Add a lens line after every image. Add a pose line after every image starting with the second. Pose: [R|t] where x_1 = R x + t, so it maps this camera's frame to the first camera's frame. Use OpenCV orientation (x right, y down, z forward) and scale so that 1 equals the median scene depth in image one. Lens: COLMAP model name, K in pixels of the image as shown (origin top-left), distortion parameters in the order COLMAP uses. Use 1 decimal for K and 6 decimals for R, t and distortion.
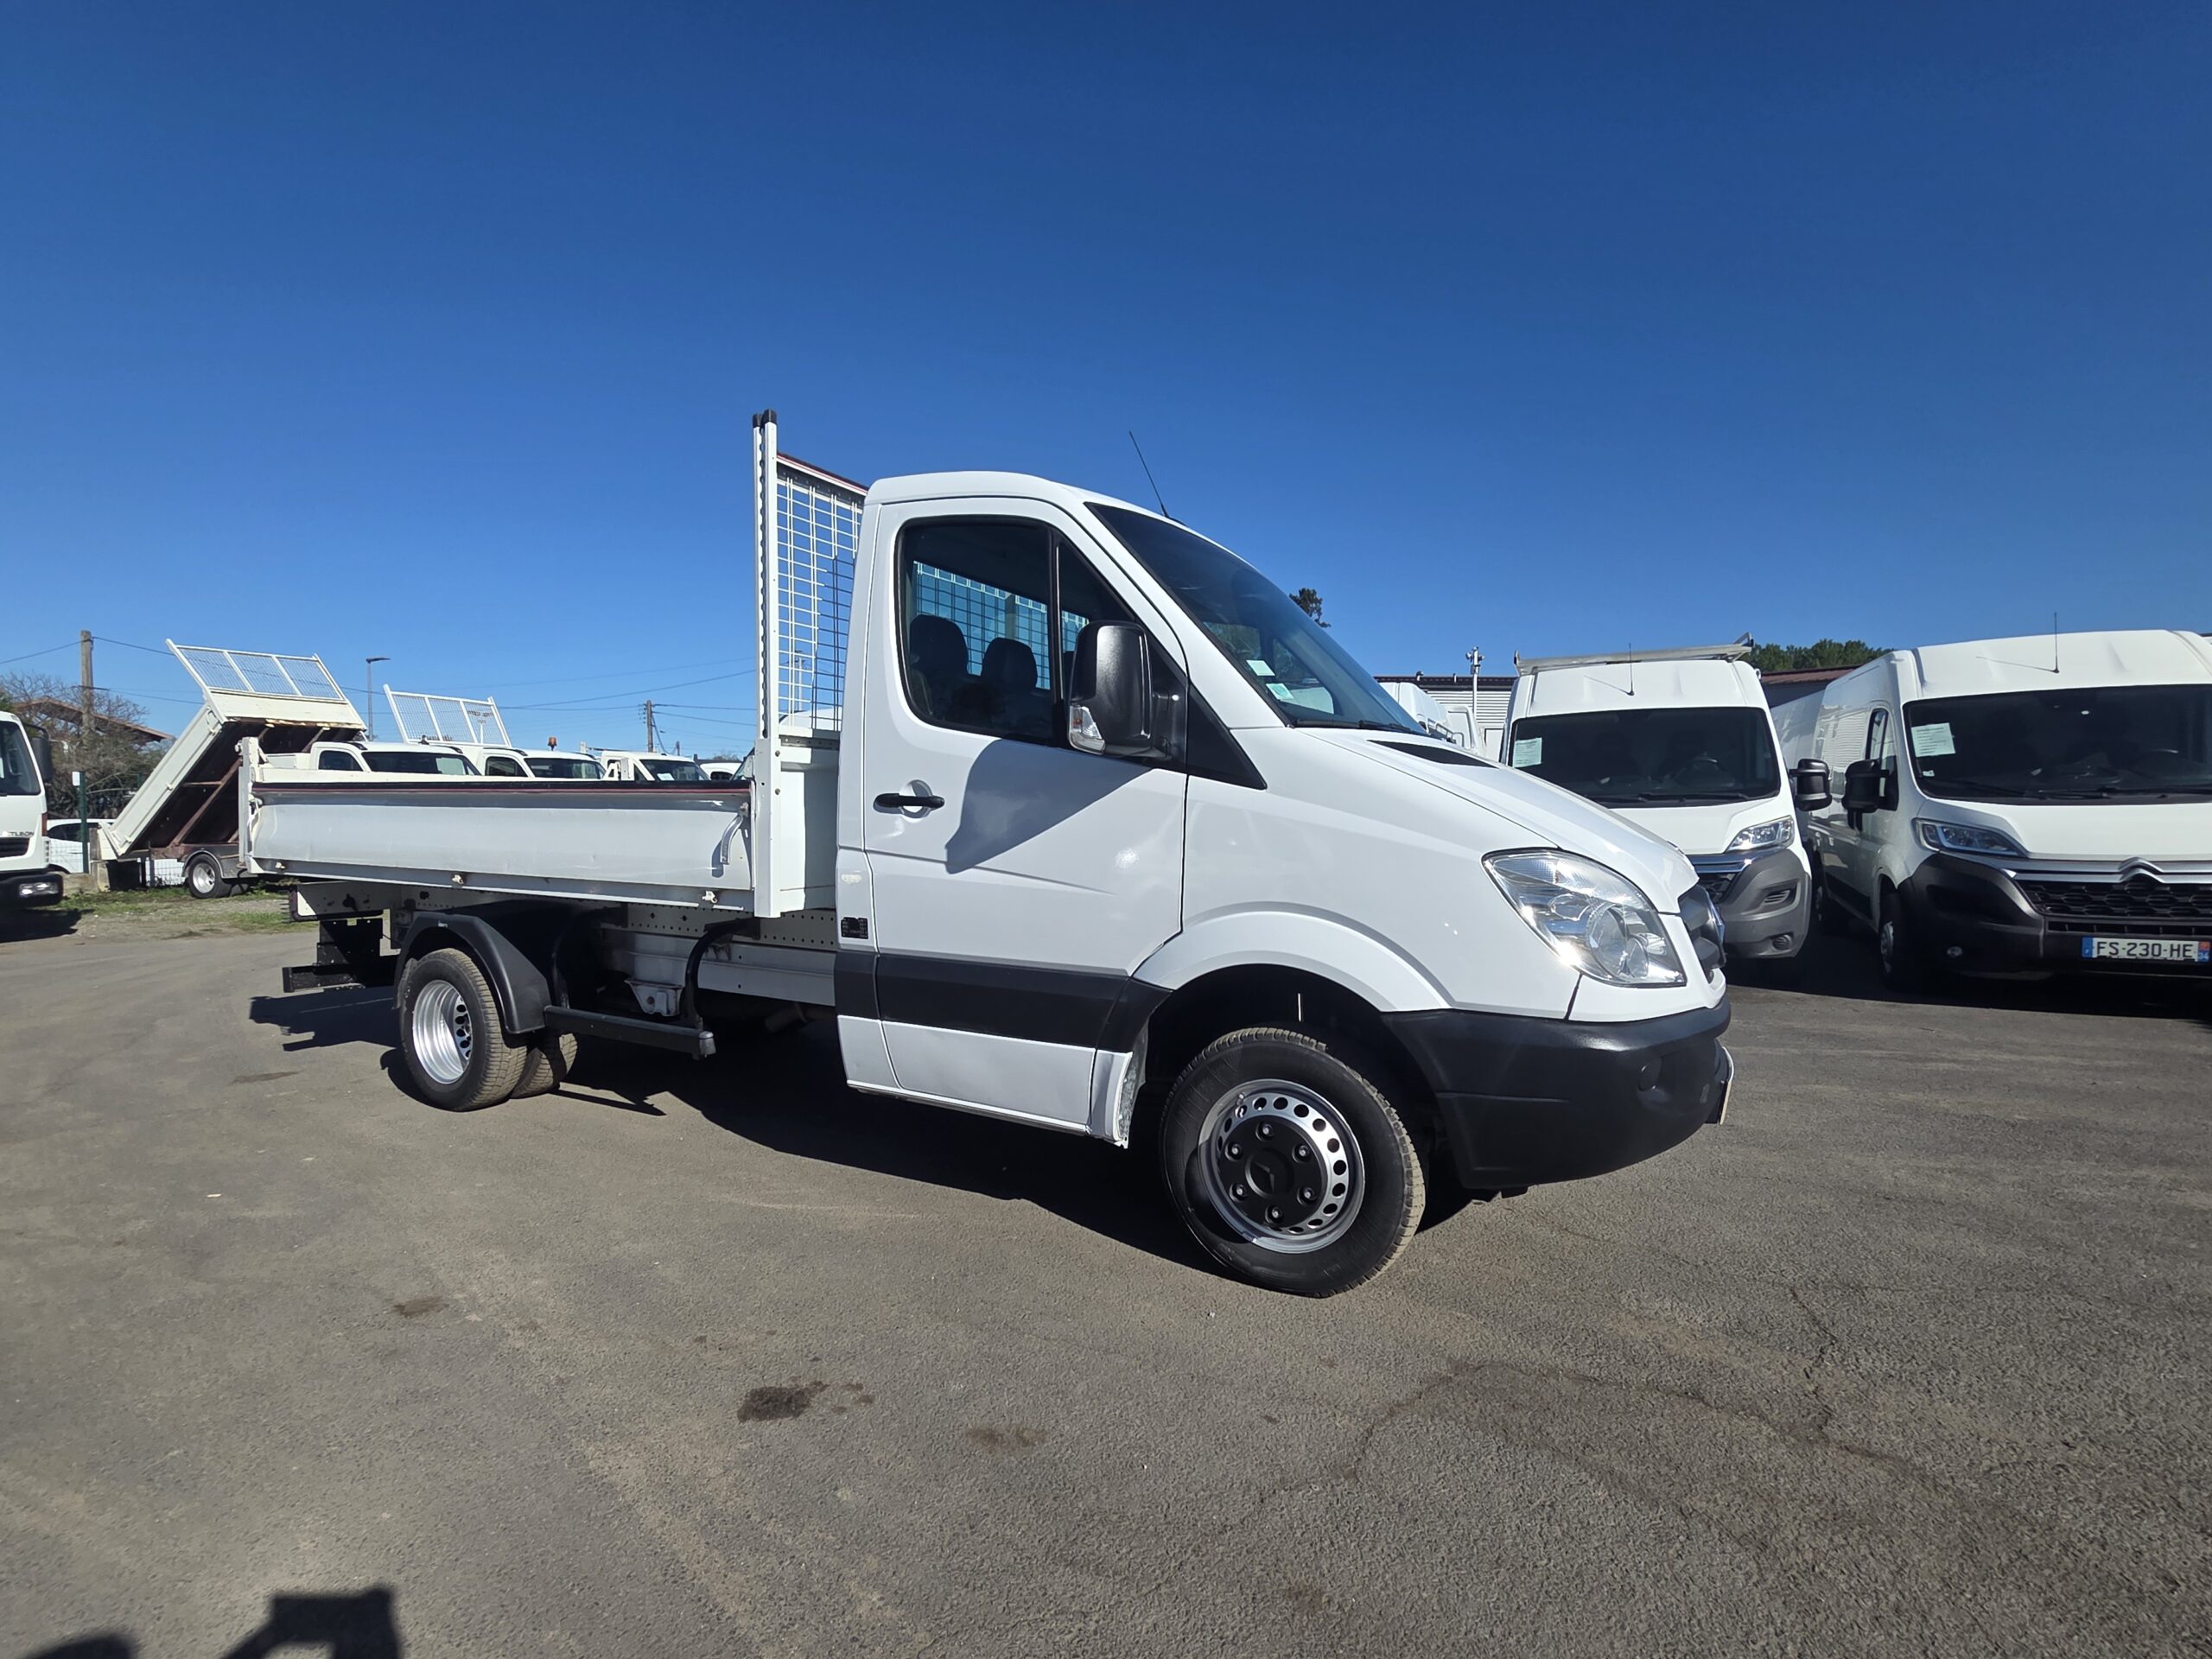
lens RADIAL K [[1054.2, 0, 1097.3], [0, 1054.2, 851.5], [0, 0, 1]] dist [-0.002413, 0.000675]
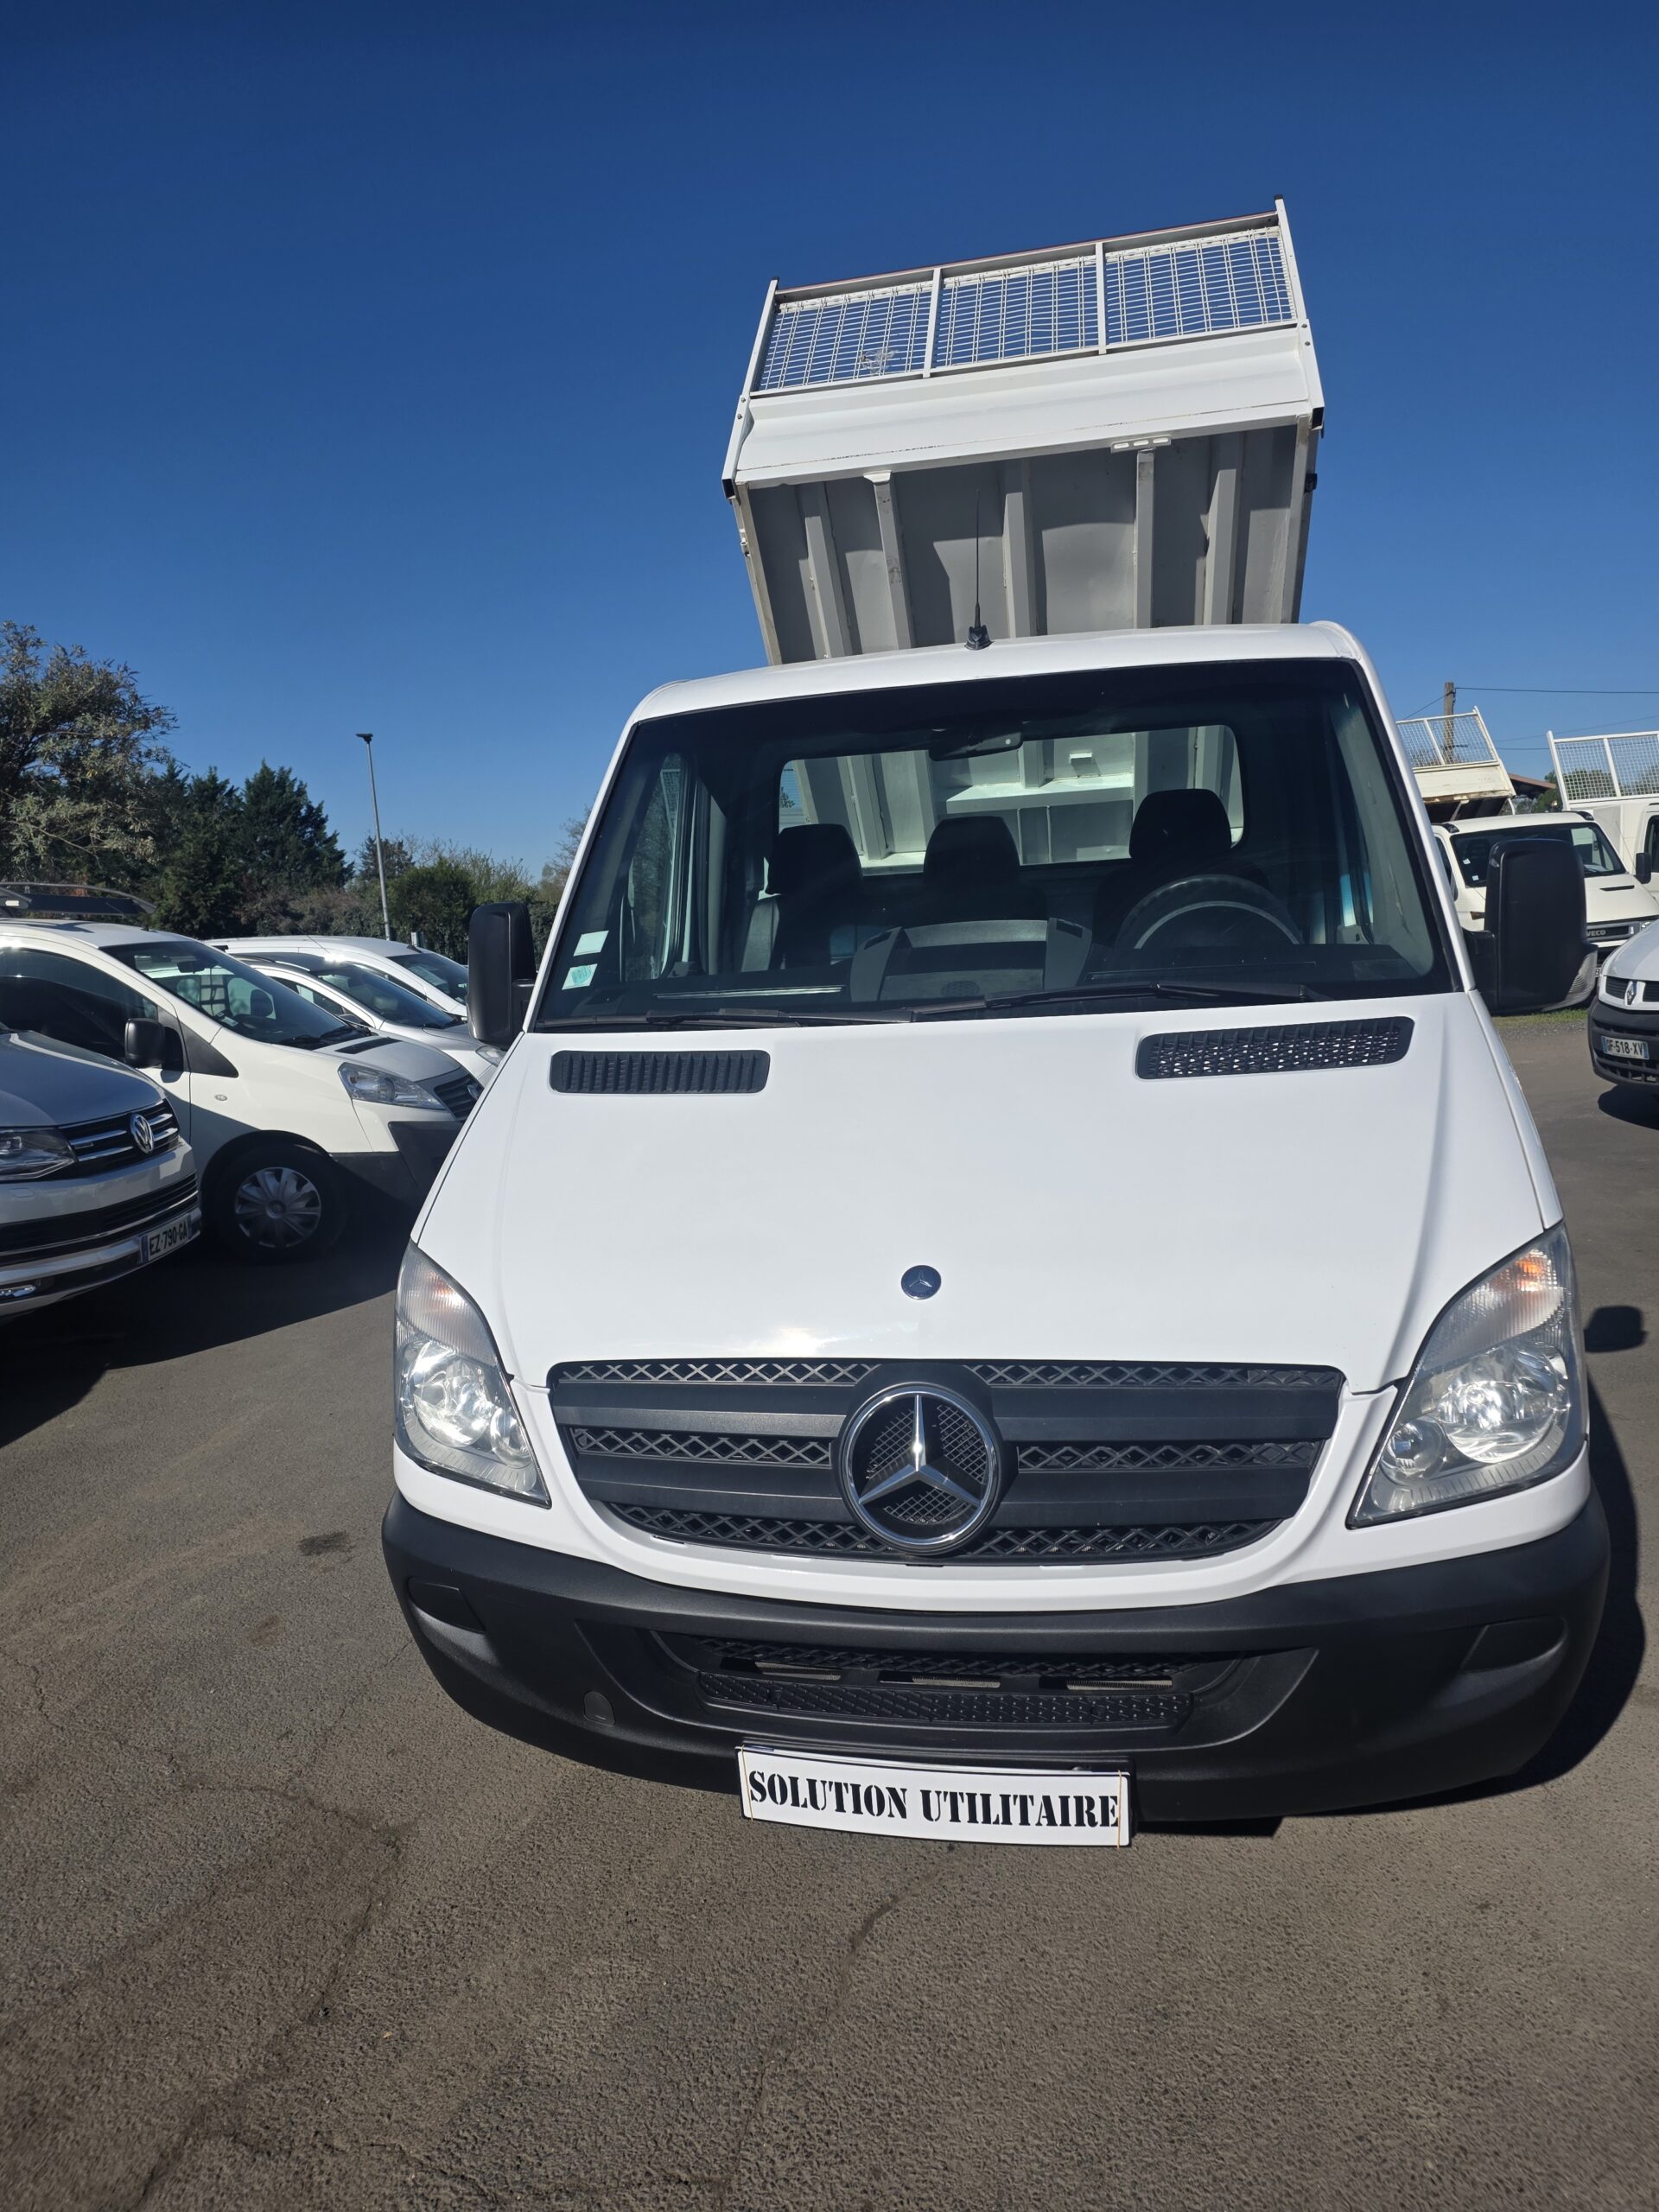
lens RADIAL K [[1469.7, 0, 814.5], [0, 1469.7, 1103.0], [0, 0, 1]] dist [0.059304, -0.037142]
pose [[0.320246, 0.098510, -0.942199, 1.113134], [0.029549, 0.993056, 0.113871, -0.157194], [0.946873, -0.064308, 0.315112, 0.722614]]
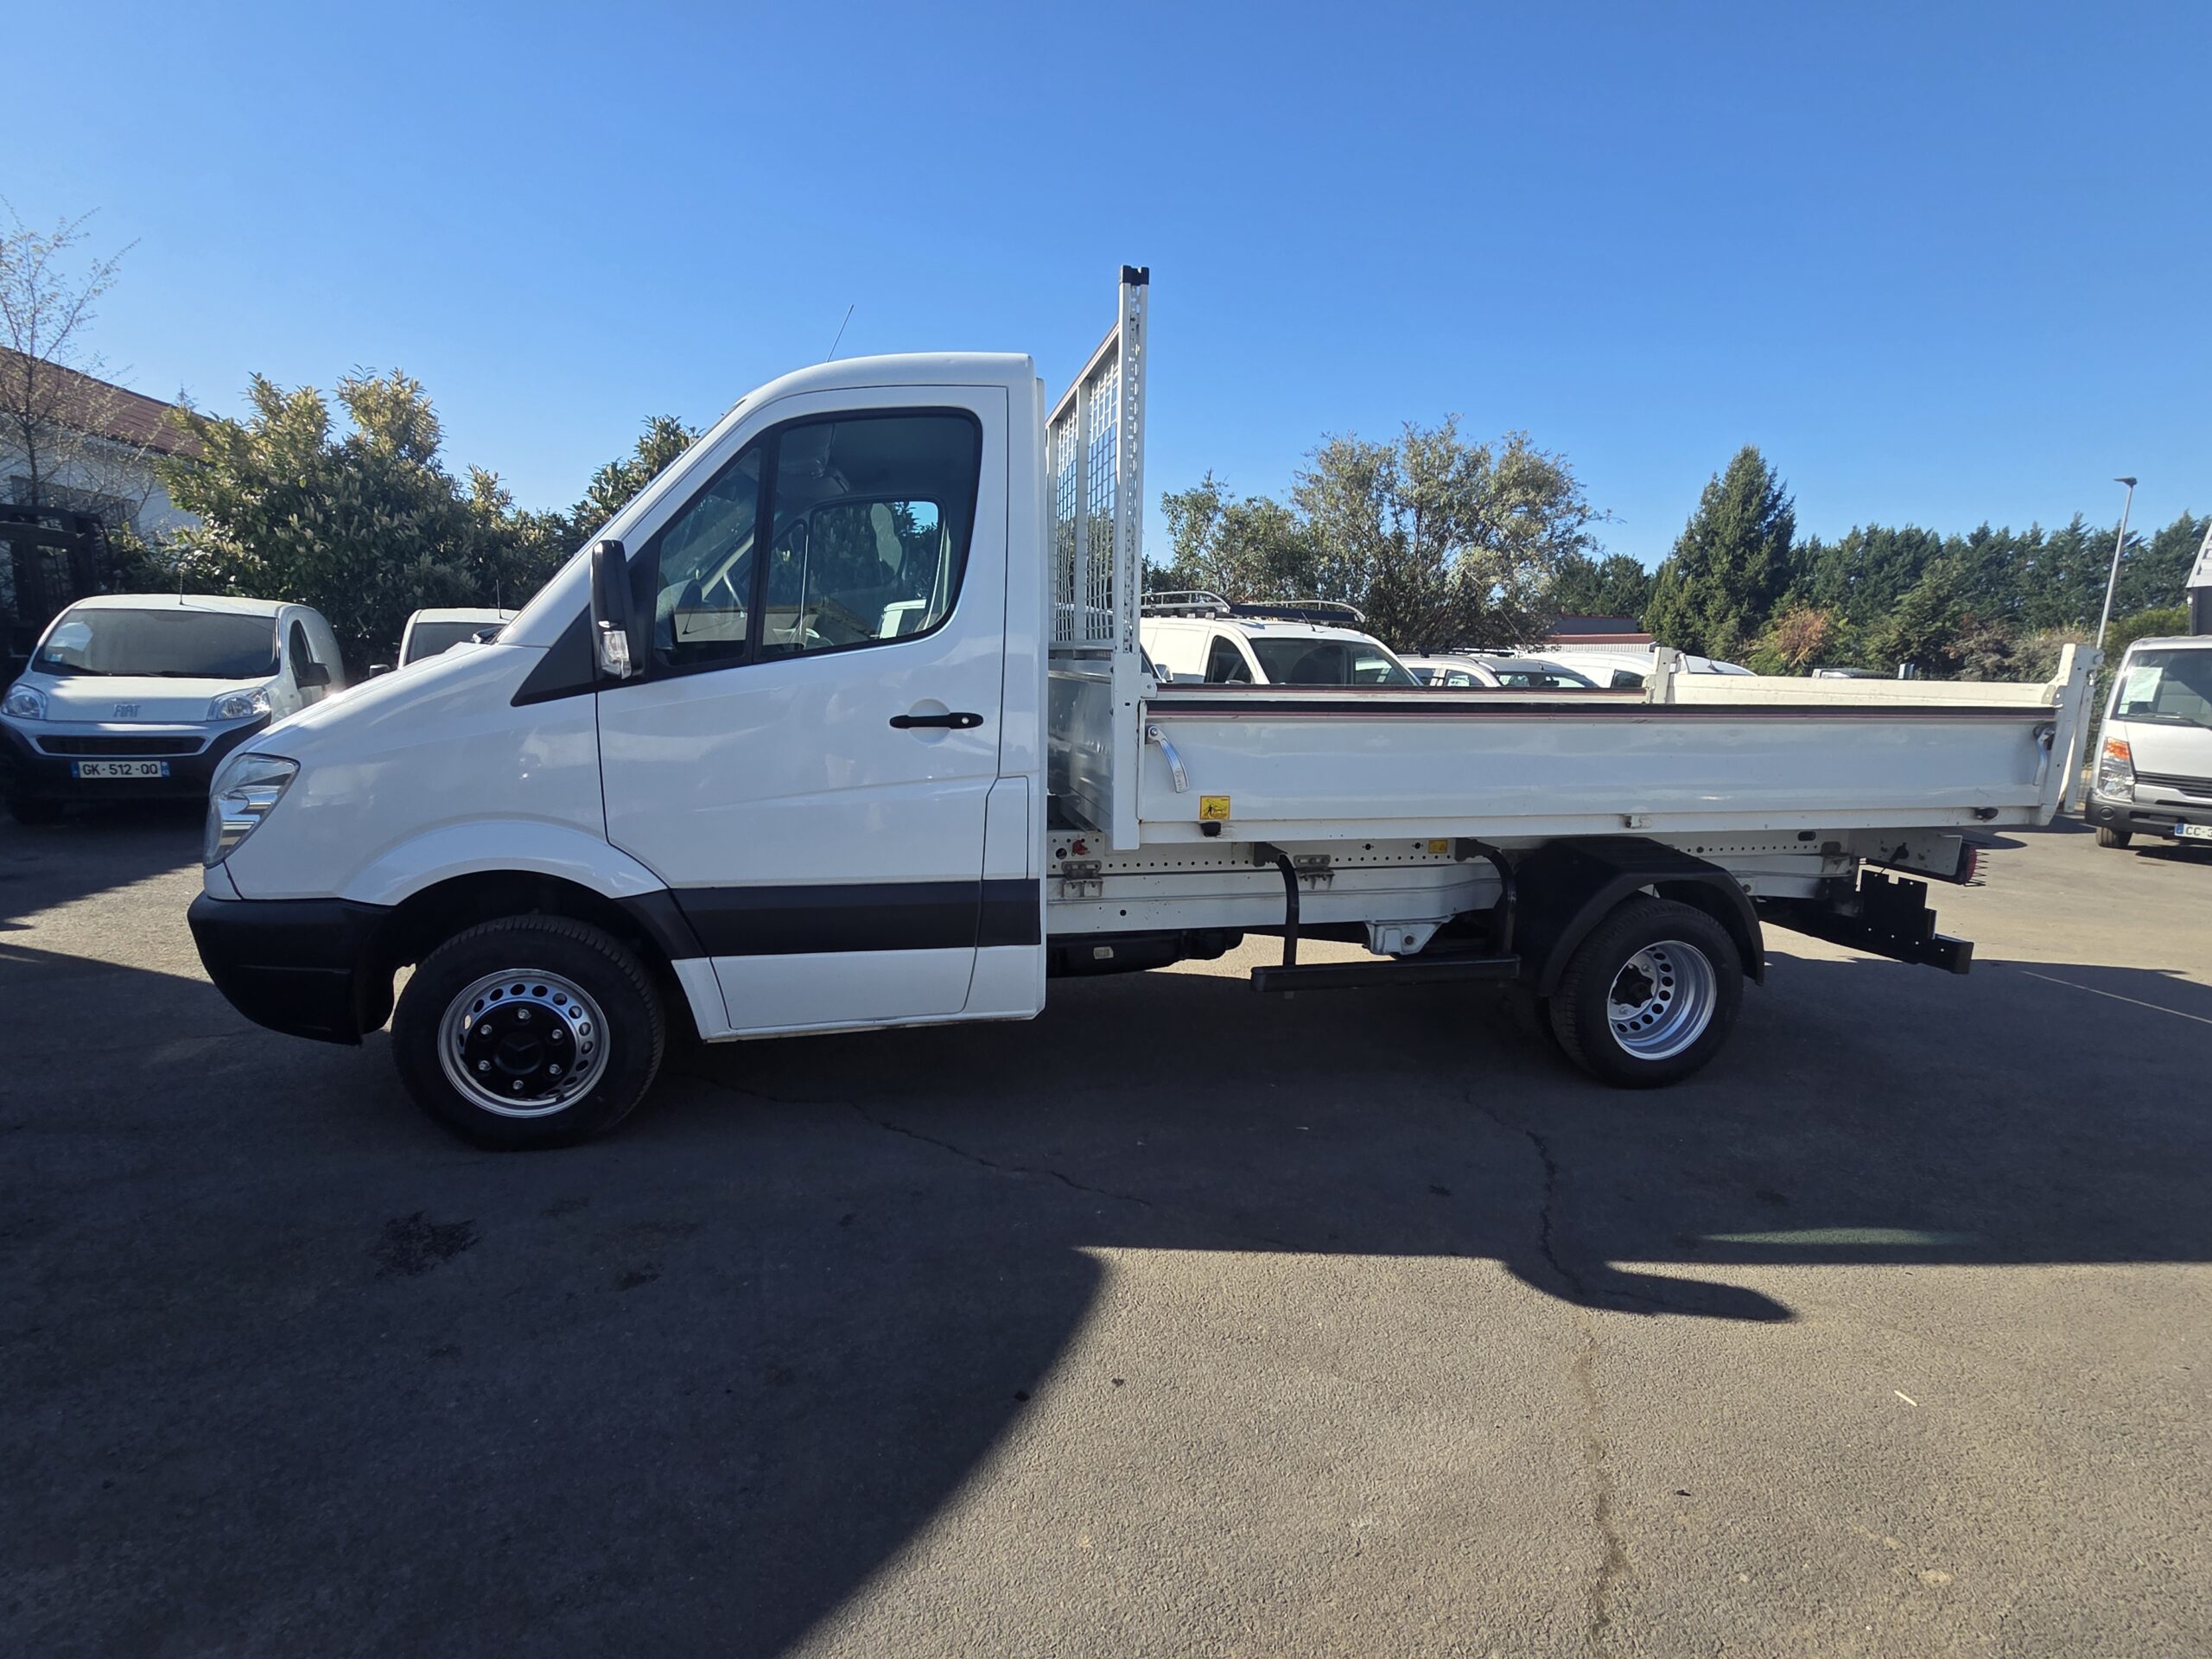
lens RADIAL K [[1054.2, 0, 1103.2], [0, 1054.2, 848.8], [0, 0, 1]] dist [-0.002413, 0.000675]
pose [[-0.738174, 0.095035, -0.667883, 0.666800], [-0.049602, 0.979702, 0.194227, -0.140089], [0.672785, 0.176502, -0.718476, 2.334501]]
